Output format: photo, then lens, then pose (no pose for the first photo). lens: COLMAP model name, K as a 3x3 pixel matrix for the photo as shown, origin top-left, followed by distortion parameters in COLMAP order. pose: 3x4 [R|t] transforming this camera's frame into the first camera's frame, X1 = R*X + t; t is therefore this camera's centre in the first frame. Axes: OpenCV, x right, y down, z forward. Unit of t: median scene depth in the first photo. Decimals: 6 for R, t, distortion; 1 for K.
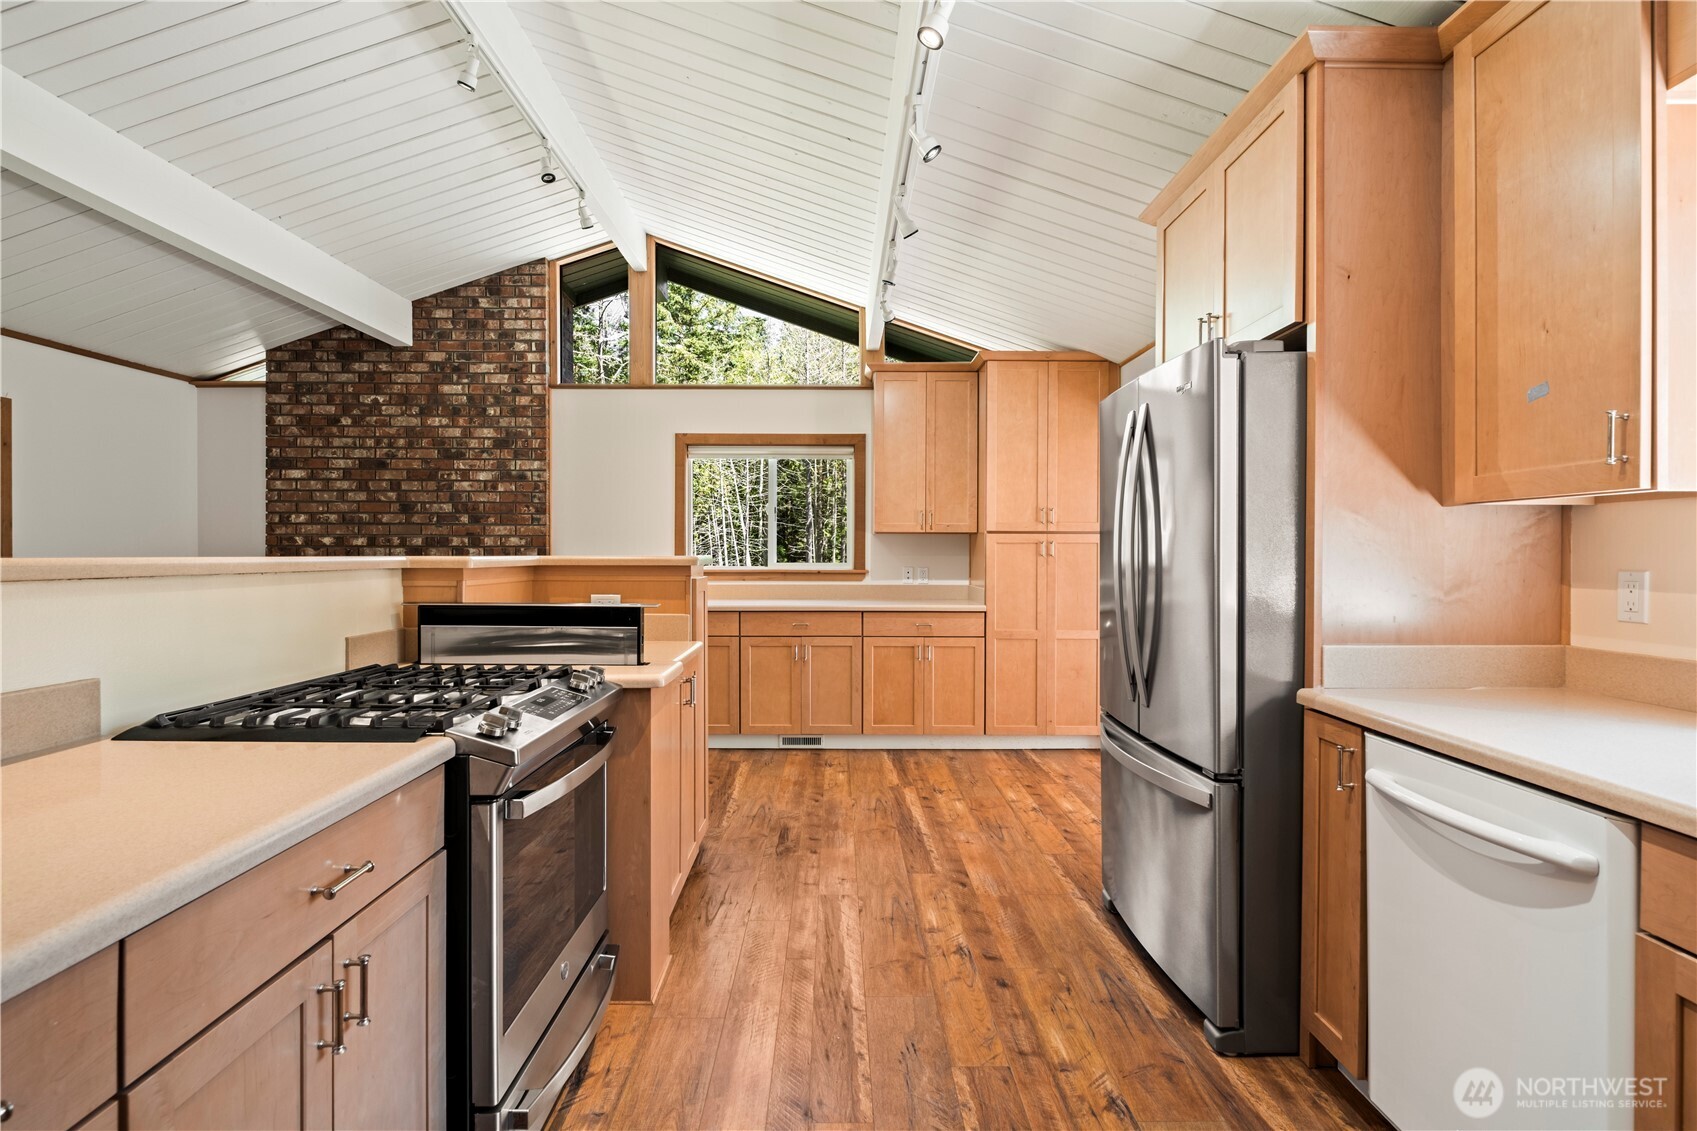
lens RADIAL K [[832.6, 0, 837.8], [0, 832.6, 556.3], [0, 0, 1]] dist [-0.001341, -0.000021]
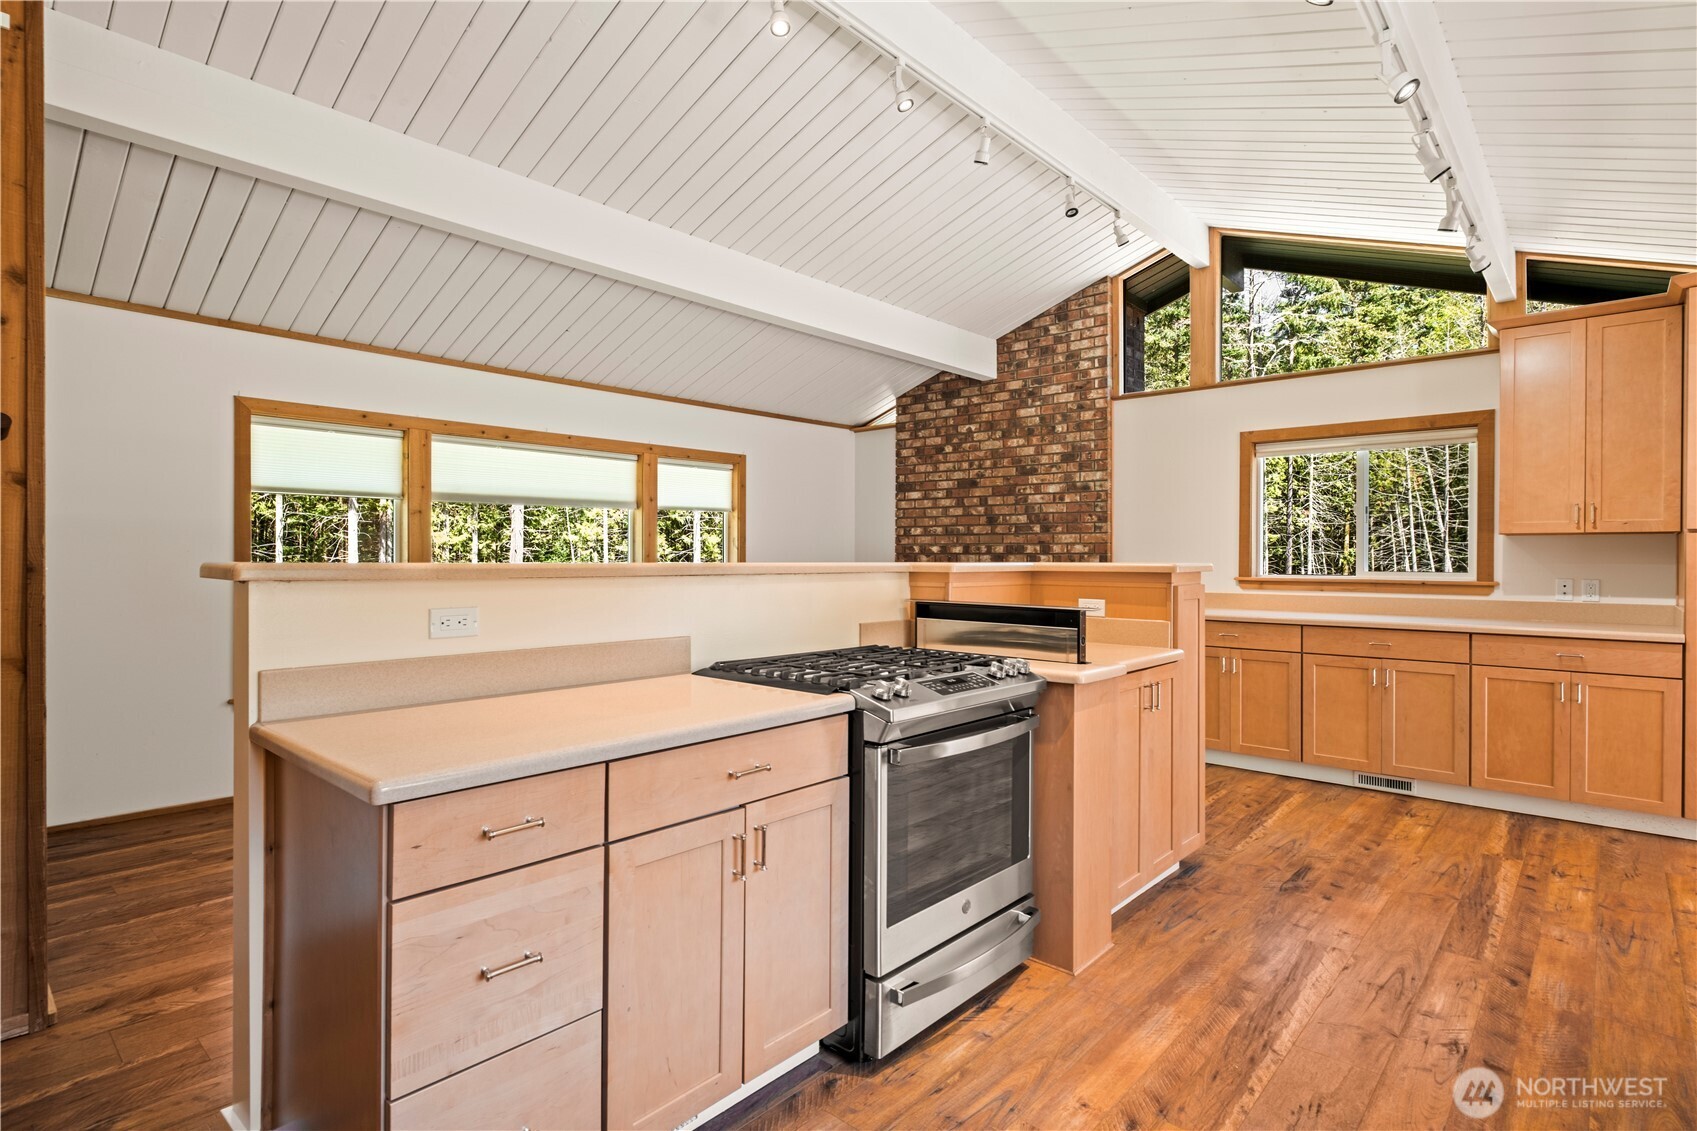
lens RADIAL K [[858.8, 0, 846.8], [0, 858.8, 555.5], [0, 0, 1]] dist [-0.000042, -0.000074]
pose [[0.745573, -0.002044, -0.666421, 0.132274], [-0.003598, 0.999968, -0.007093, -0.000452], [0.666415, 0.007687, 0.745542, -0.016228]]
